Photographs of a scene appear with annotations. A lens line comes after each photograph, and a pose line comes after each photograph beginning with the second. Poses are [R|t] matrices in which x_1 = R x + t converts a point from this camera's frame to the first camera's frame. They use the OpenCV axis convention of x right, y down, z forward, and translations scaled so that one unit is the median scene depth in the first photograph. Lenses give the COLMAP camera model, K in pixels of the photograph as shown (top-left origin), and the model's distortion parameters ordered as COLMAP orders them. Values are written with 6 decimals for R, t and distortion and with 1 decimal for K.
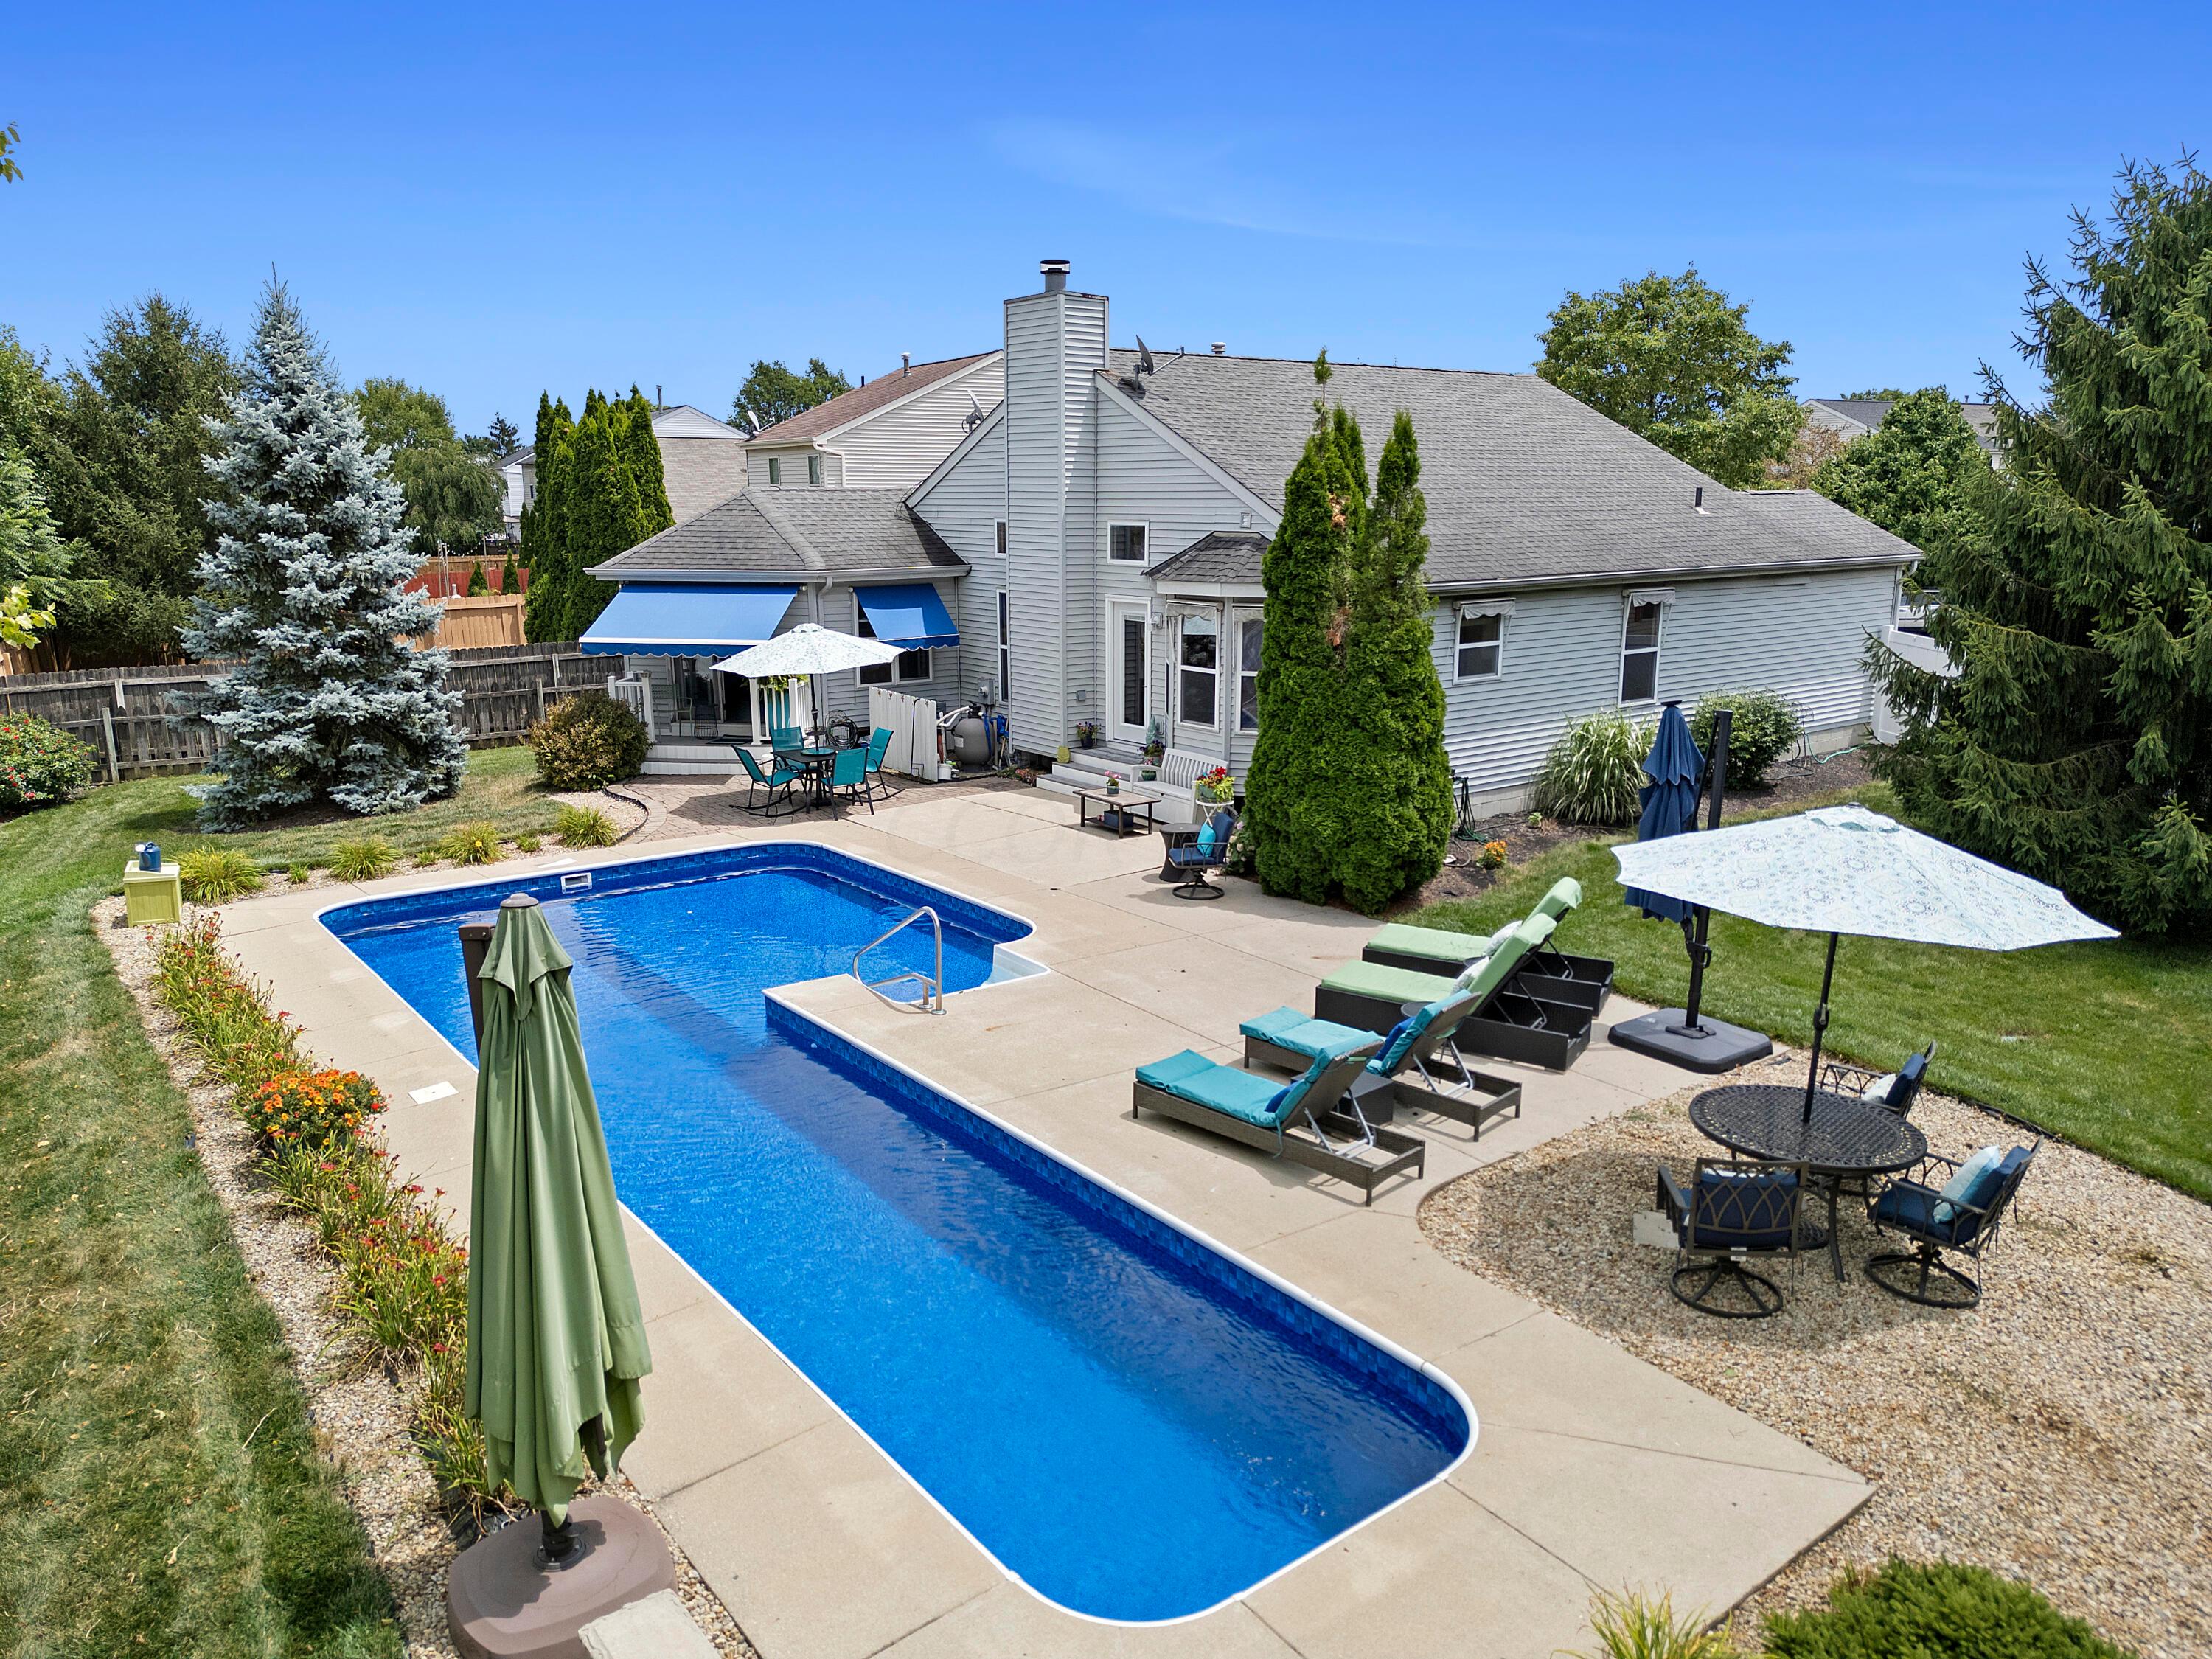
lens RADIAL K [[1562.8, 0, 1118.9], [0, 1562.8, 819.0], [0, 0, 1]] dist [0.040631, -0.000768]
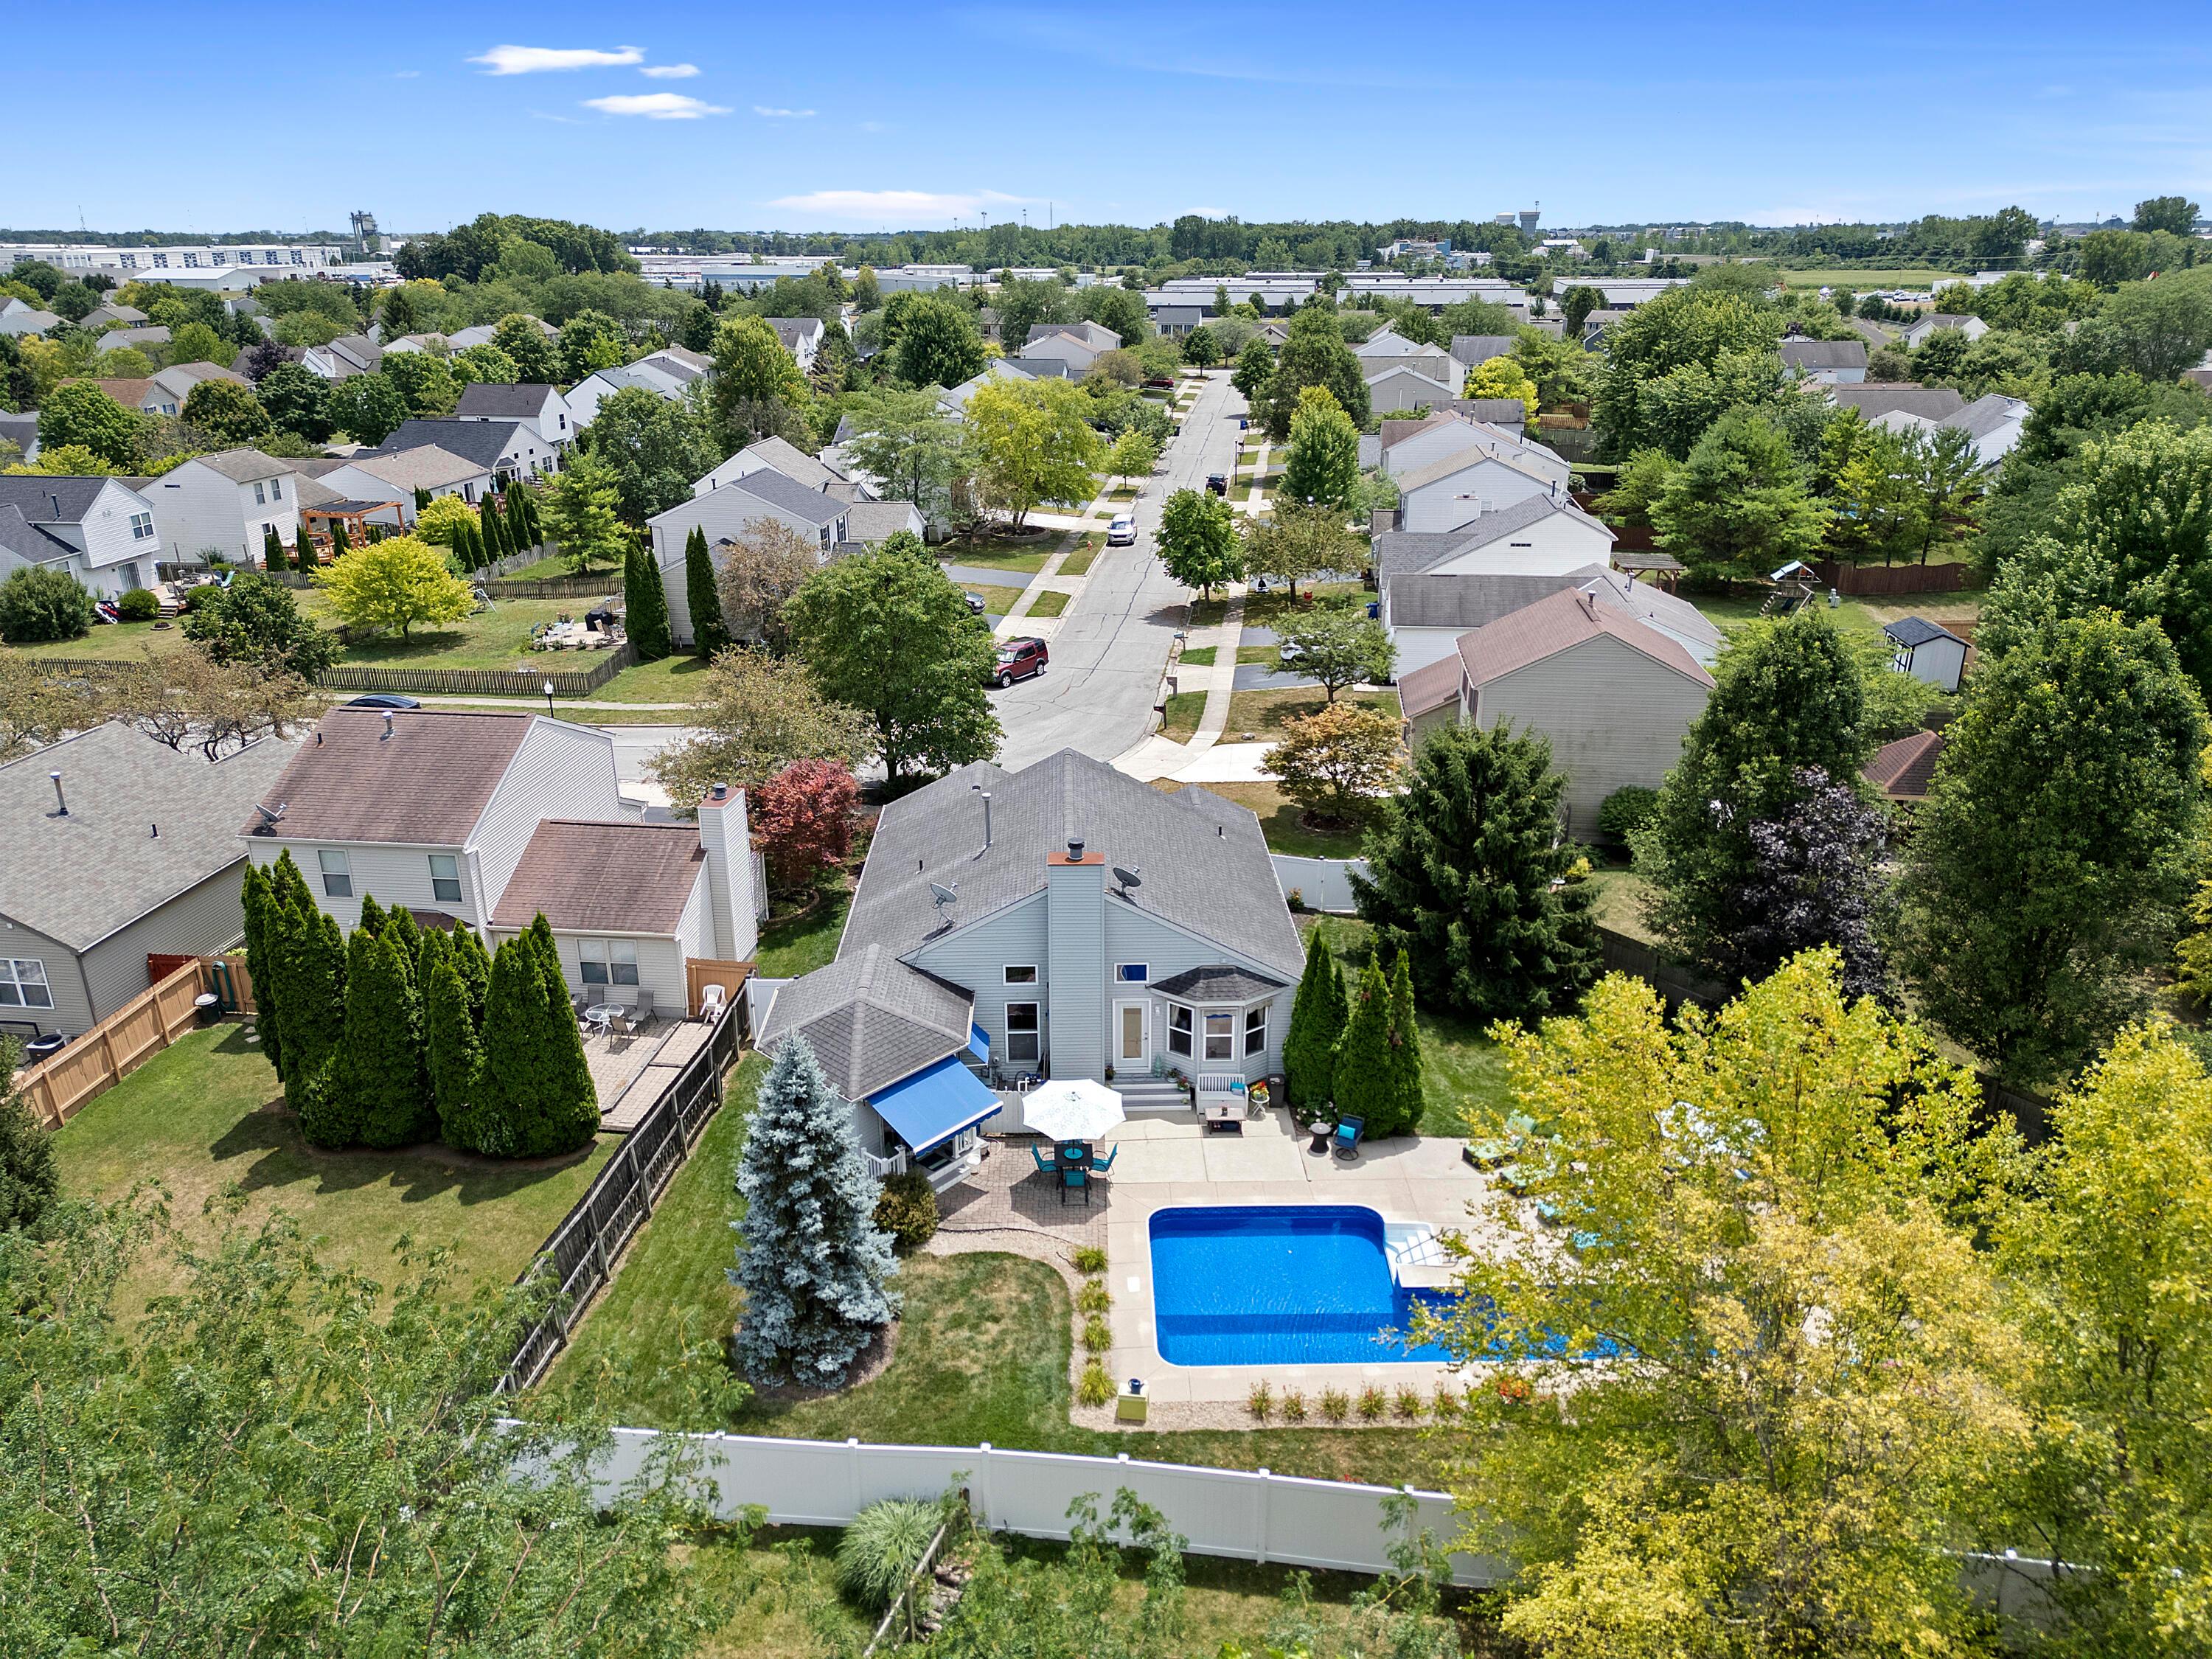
lens RADIAL K [[1537.1, 0, 1106.0], [0, 1537.1, 829.5], [0, 0, 1]] dist [0.073354, -0.001852]
pose [[0.608360, -0.294080, 0.737167, -1.402883], [0.177089, 0.955699, 0.235114, -0.829727], [-0.773652, -0.012490, 0.633487, -0.135821]]
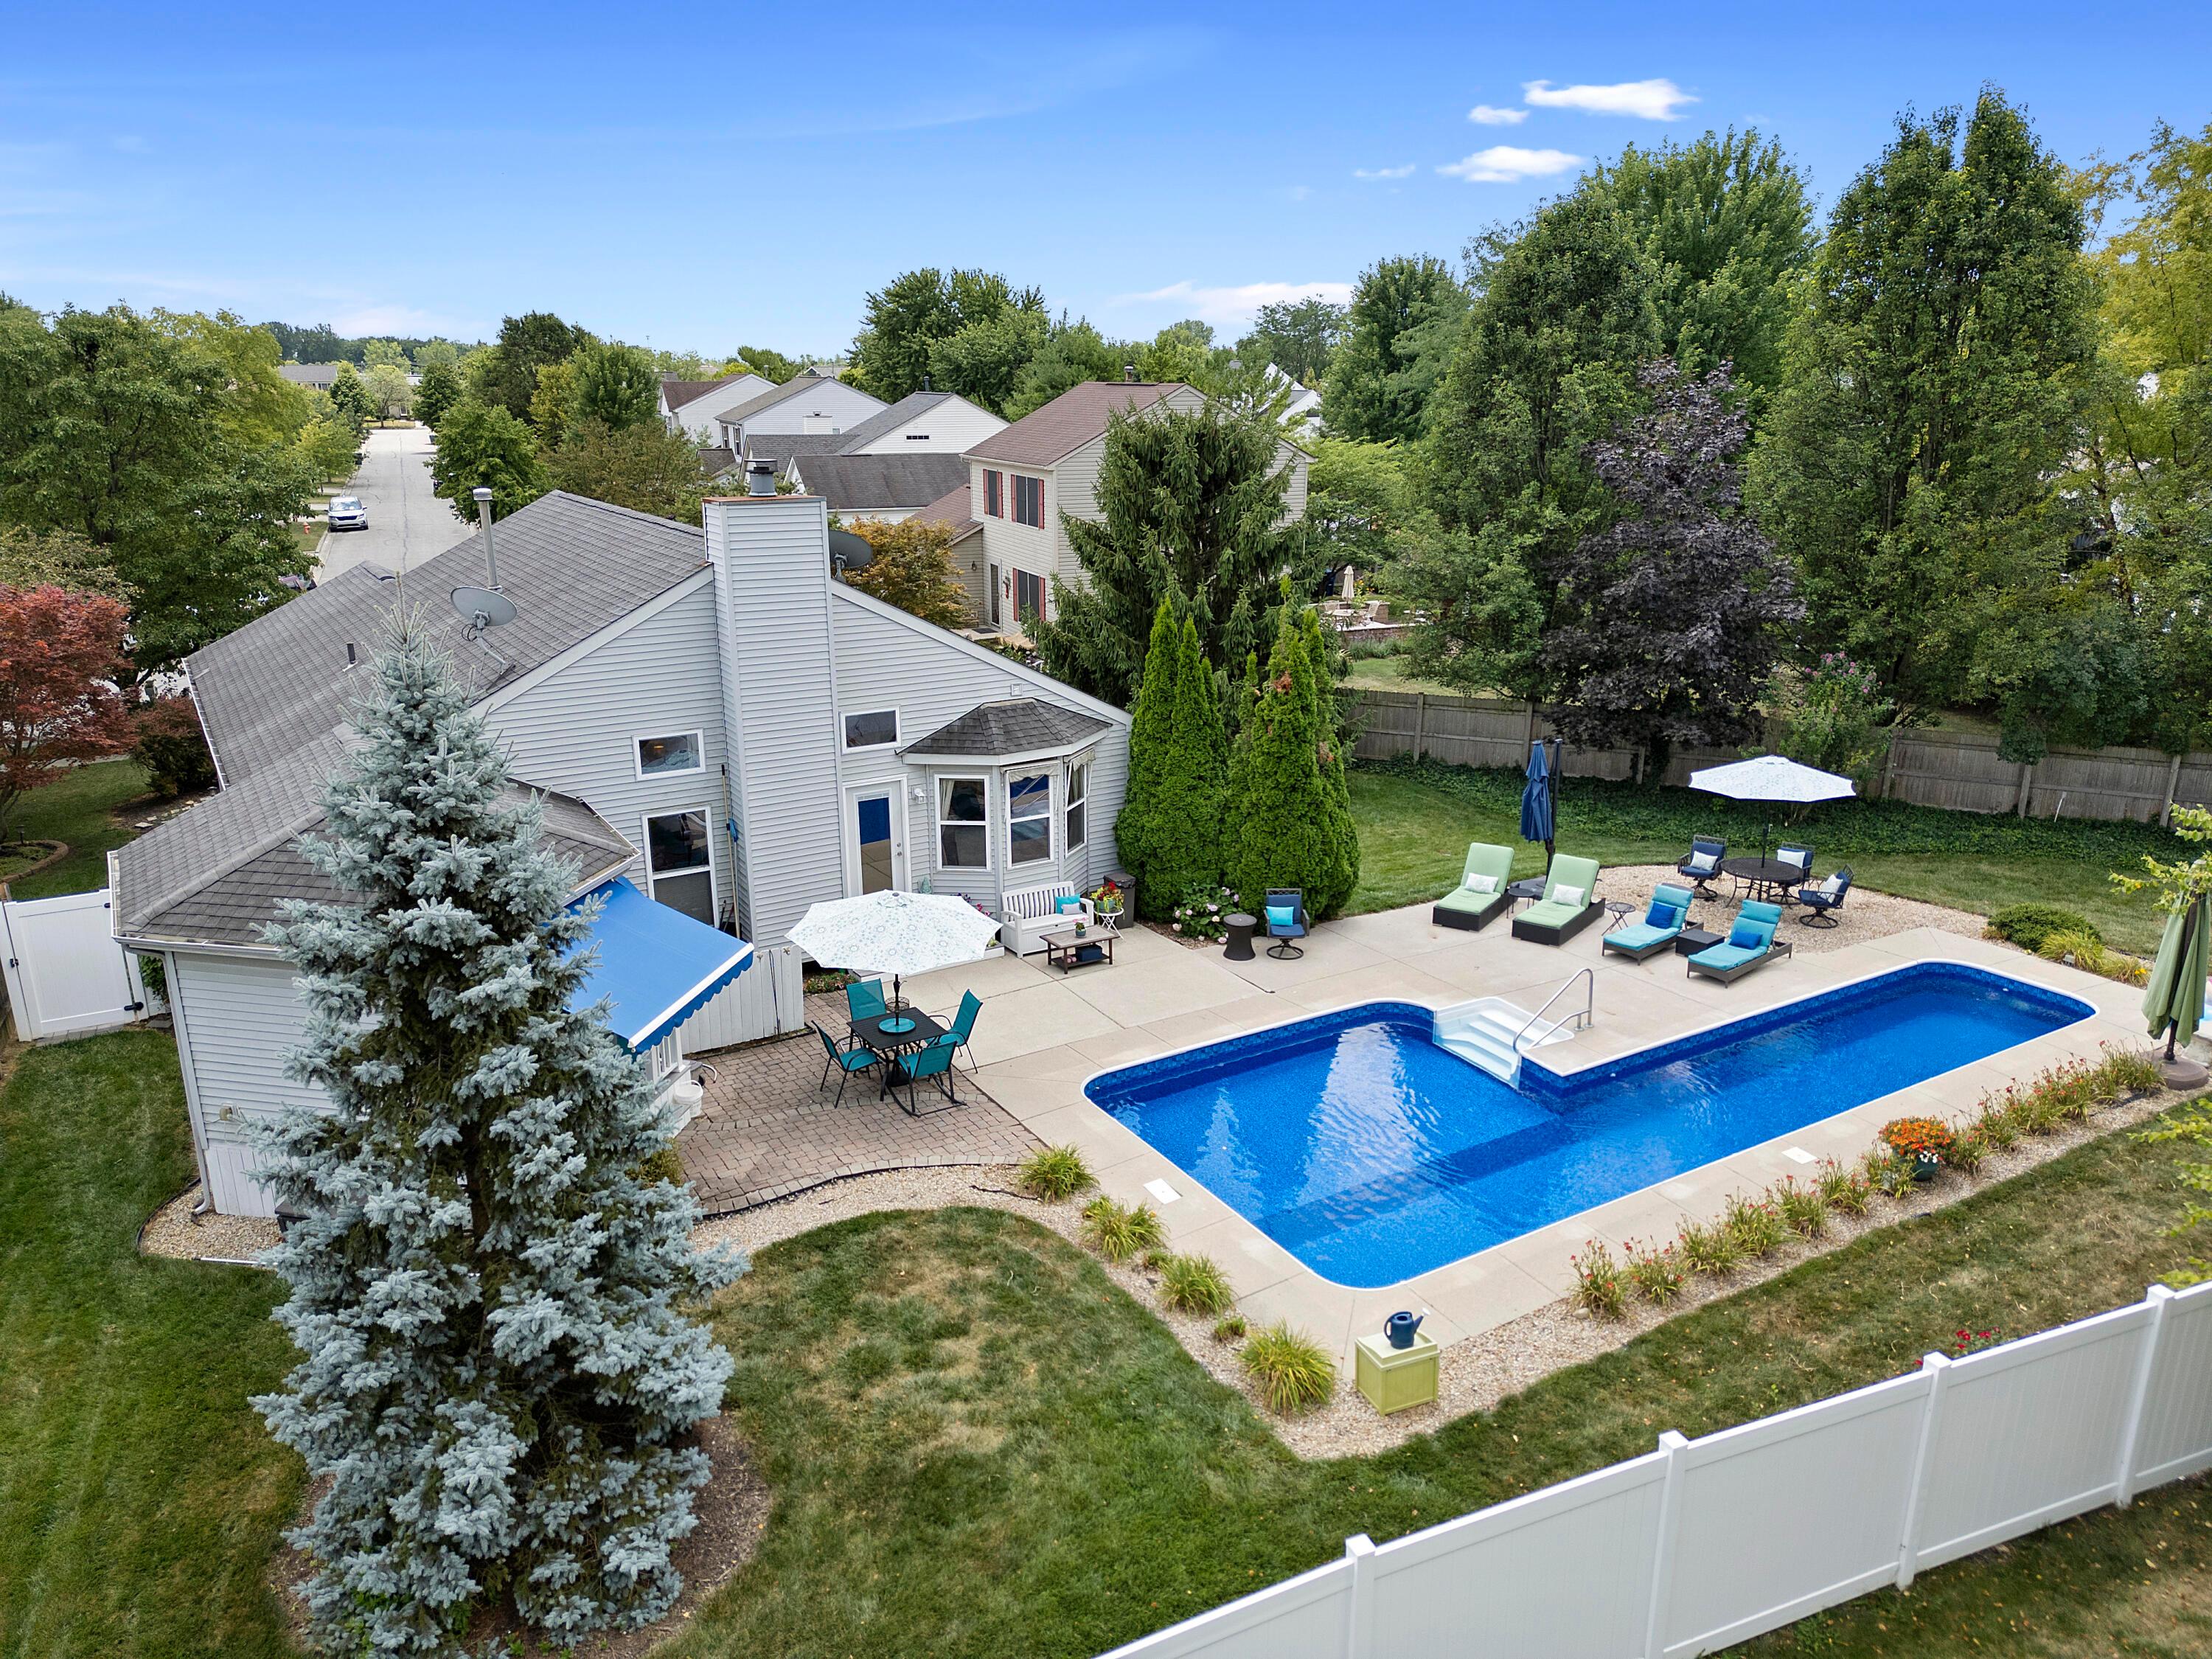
lens RADIAL K [[1540.6, 0, 1106.0], [0, 1540.6, 829.5], [0, 0, 1]] dist [0.099463, -0.109412]
pose [[0.125660, -0.286939, 0.949671, -1.032991], [0.214990, 0.942388, 0.256291, -0.366958], [-0.968498, 0.171965, 0.180110, 0.729883]]
